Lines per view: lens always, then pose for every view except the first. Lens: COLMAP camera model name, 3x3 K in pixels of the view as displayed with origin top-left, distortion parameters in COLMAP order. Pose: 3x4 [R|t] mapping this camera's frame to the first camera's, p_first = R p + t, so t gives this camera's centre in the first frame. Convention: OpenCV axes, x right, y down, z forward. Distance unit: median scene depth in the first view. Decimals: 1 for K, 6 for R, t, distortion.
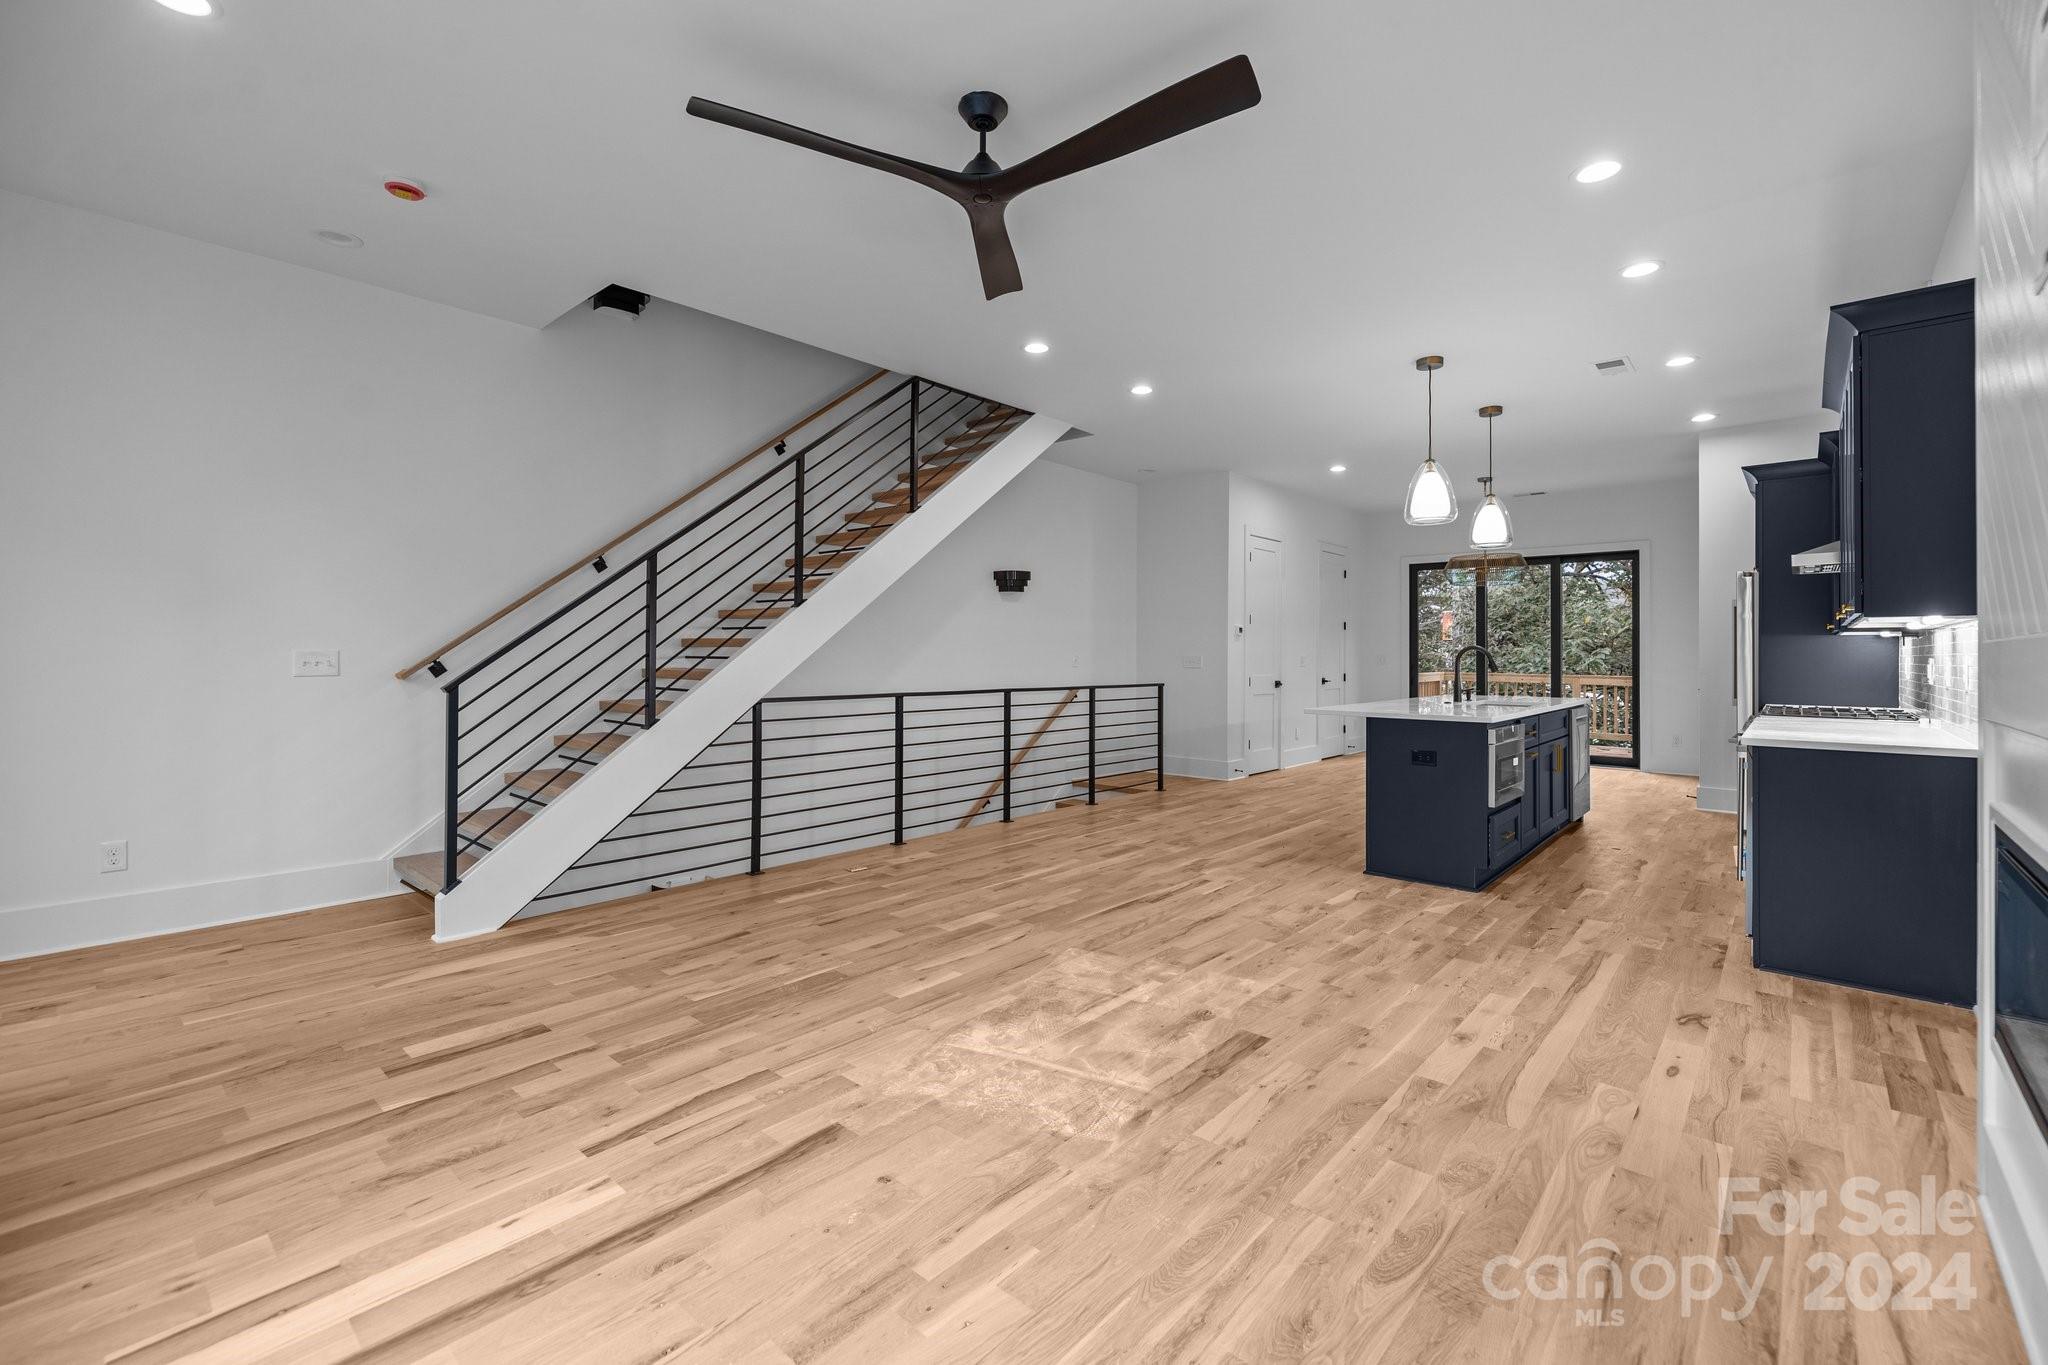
lens RADIAL K [[879.8, 0, 978.9], [0, 879.8, 659.6], [0, 0, 1]] dist [-0.002638, 0.000799]
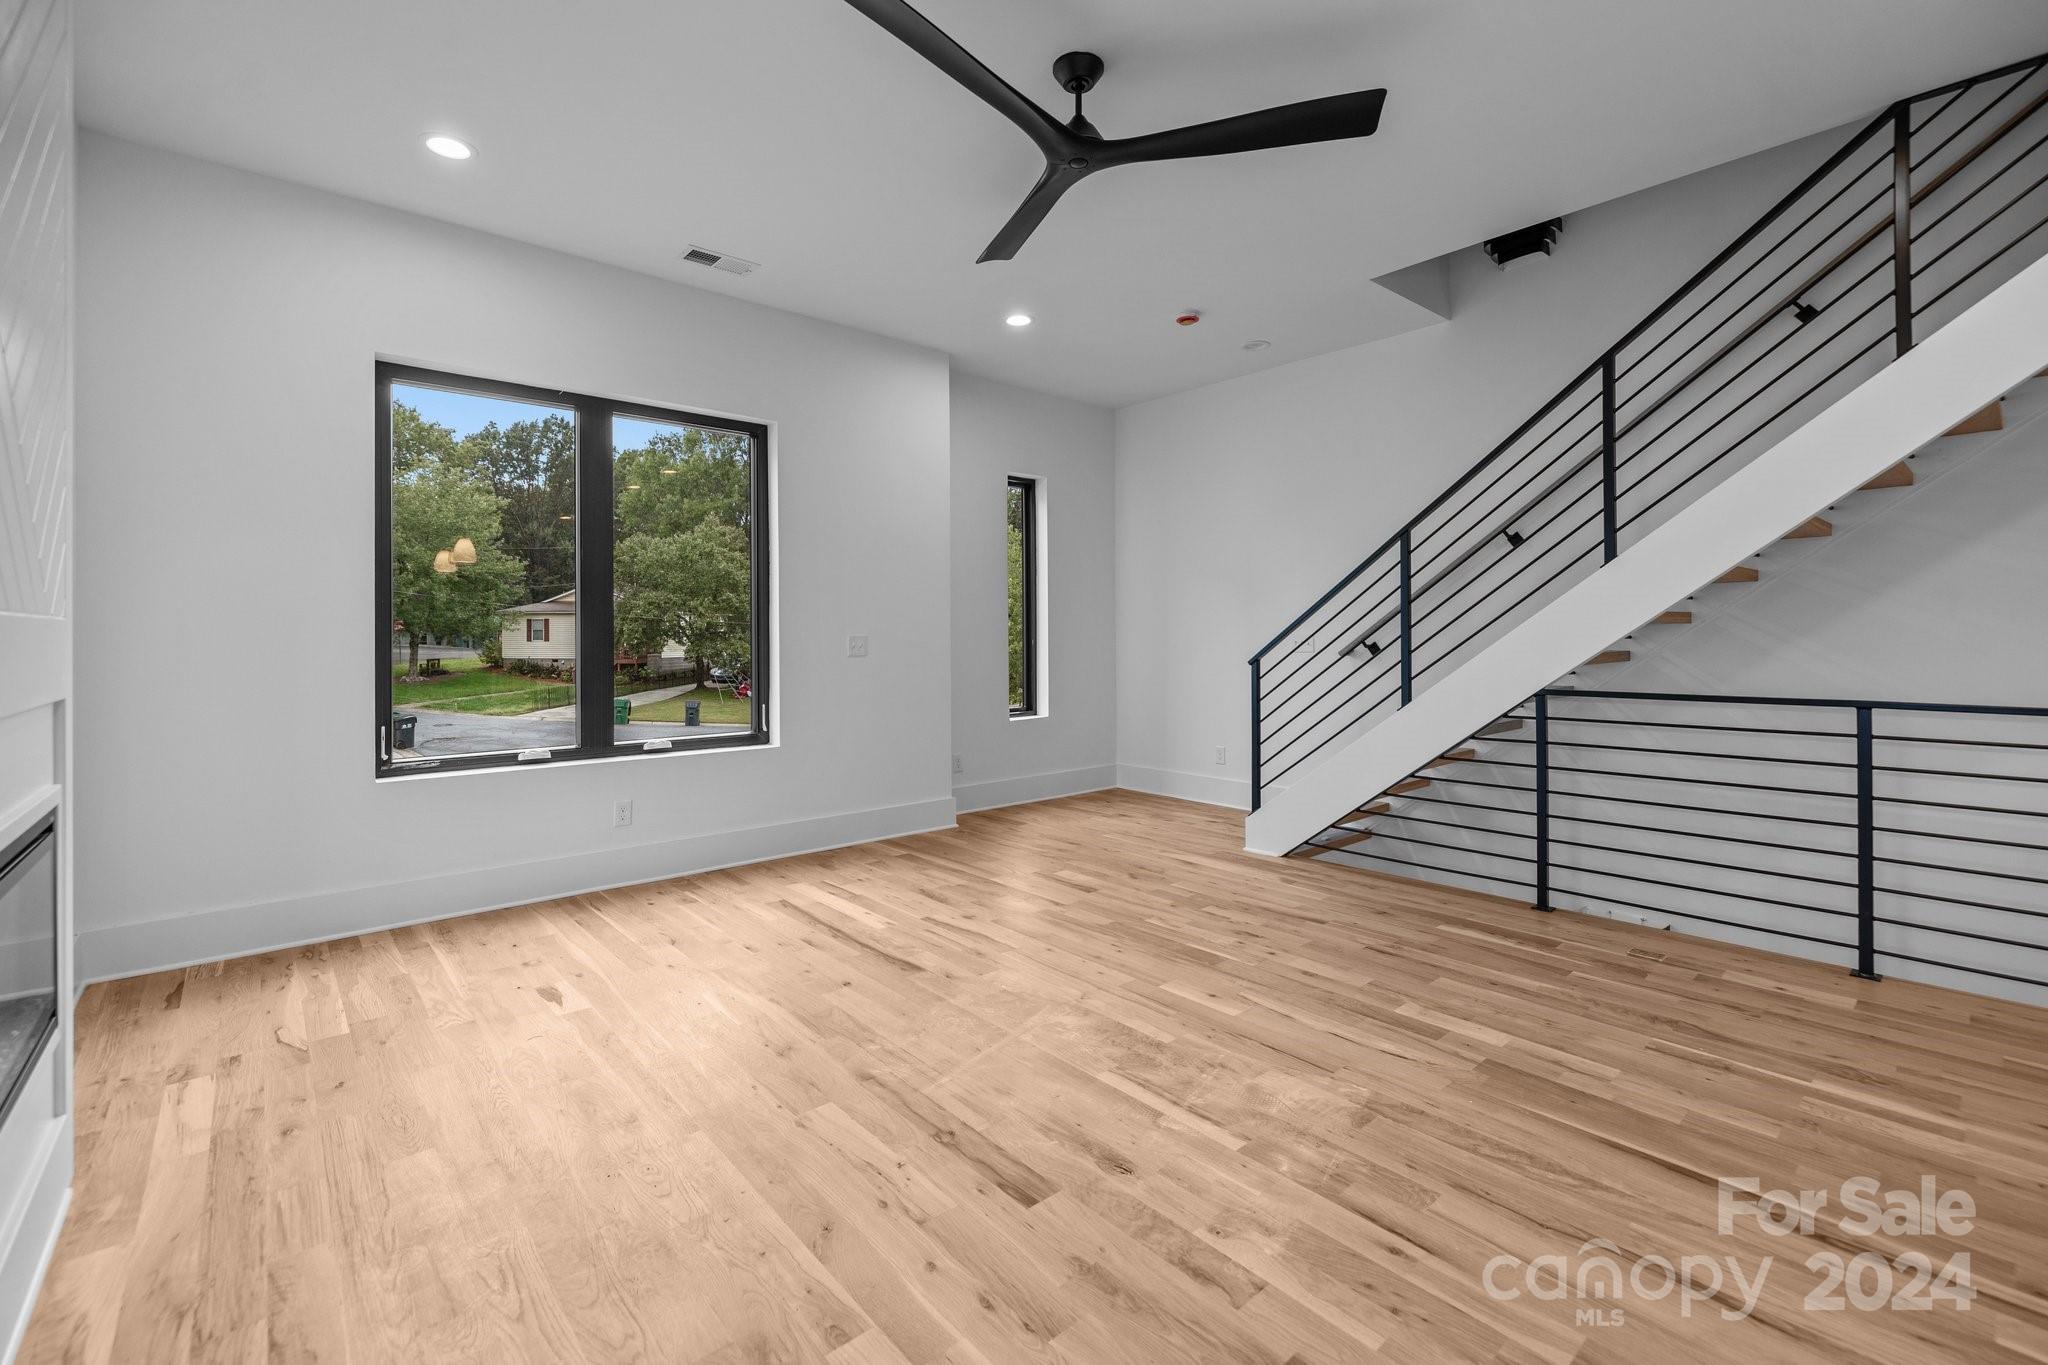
lens RADIAL K [[879.8, 0, 1046.6], [0, 879.8, 641.1], [0, 0, 1]] dist [-0.002638, 0.000799]
pose [[-0.086711, 0.002050, -0.996231, 0.825681], [-0.000680, 0.999998, 0.002117, -0.000657], [0.996233, 0.000861, -0.086709, 0.889003]]
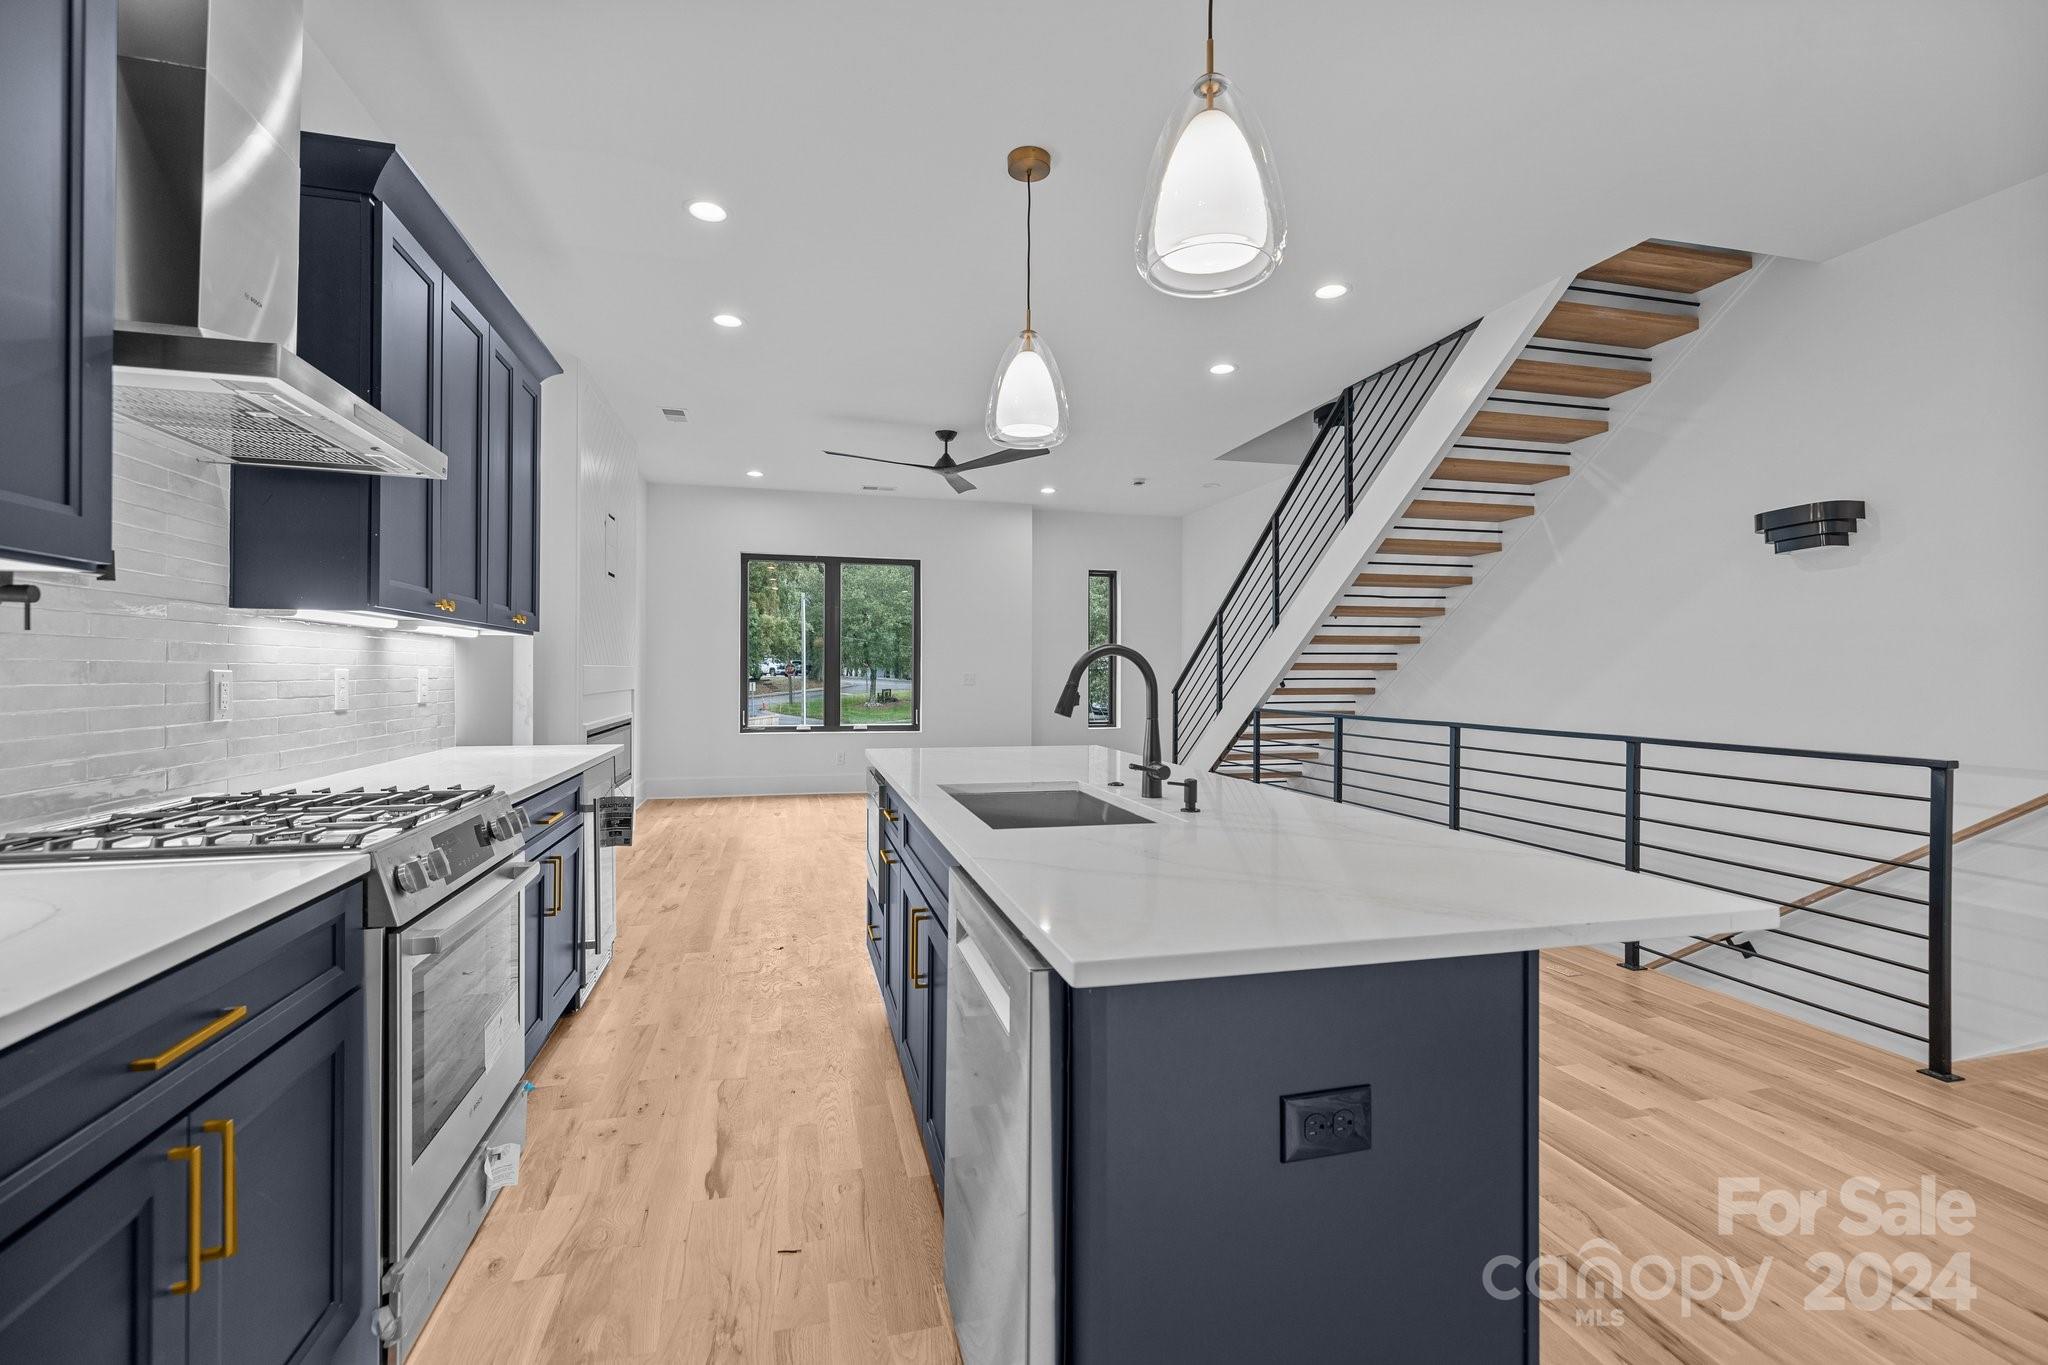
lens RADIAL K [[879.8, 0, 1019.5], [0, 879.8, 671.6], [0, 0, 1]] dist [-0.002638, 0.000799]
pose [[-0.544095, -0.010677, -0.838956, 1.391524], [-0.013534, 0.999901, -0.003948, -0.003785], [0.838915, 0.009206, -0.544185, 1.827711]]
